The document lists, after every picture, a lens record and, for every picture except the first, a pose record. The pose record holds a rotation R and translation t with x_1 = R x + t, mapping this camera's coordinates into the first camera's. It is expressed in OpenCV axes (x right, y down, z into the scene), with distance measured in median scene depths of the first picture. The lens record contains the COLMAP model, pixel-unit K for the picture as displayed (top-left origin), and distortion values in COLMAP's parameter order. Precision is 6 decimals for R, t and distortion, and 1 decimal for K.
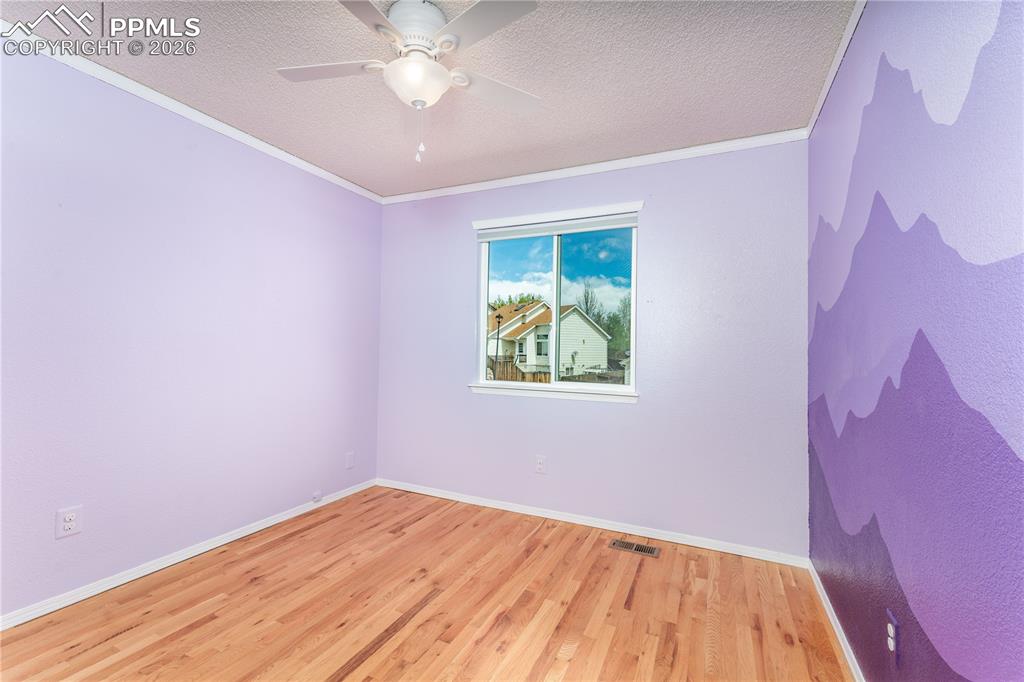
lens RADIAL K [[443.7, 0, 507.7], [0, 443.7, 342.3], [0, 0, 1]] dist [0.009286, -0.000642]
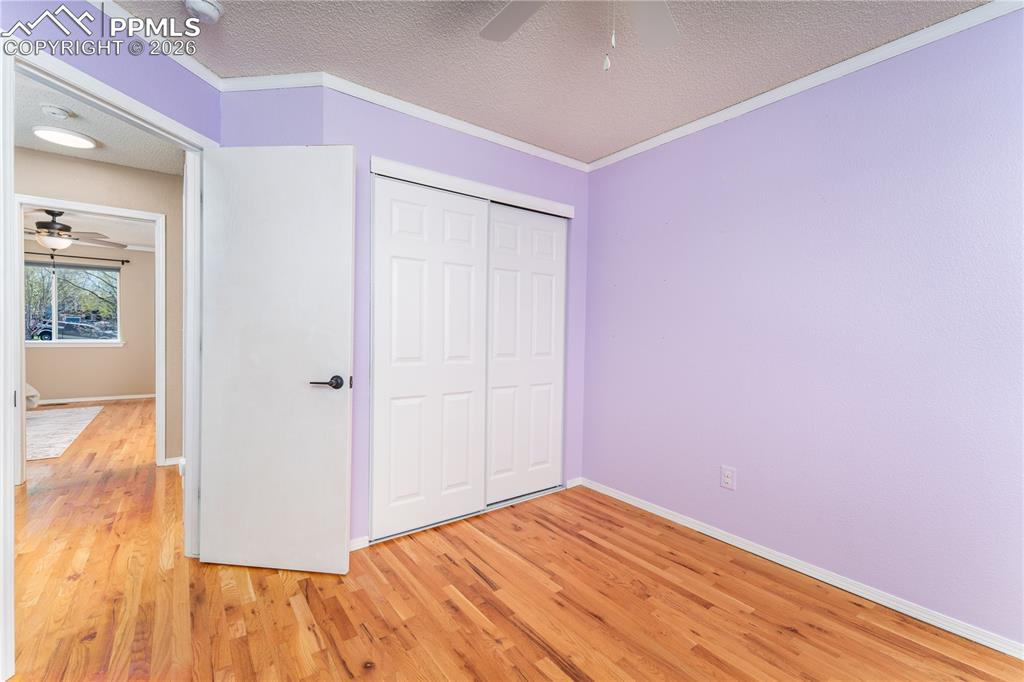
lens RADIAL K [[443.7, 0, 507.8], [0, 443.7, 341.4], [0, 0, 1]] dist [0.009286, -0.000642]
pose [[-0.470630, -0.004295, -0.882320, 0.420195], [-0.011948, 0.999927, 0.001506, 0.016876], [0.882250, 0.011251, -0.470647, 0.999838]]
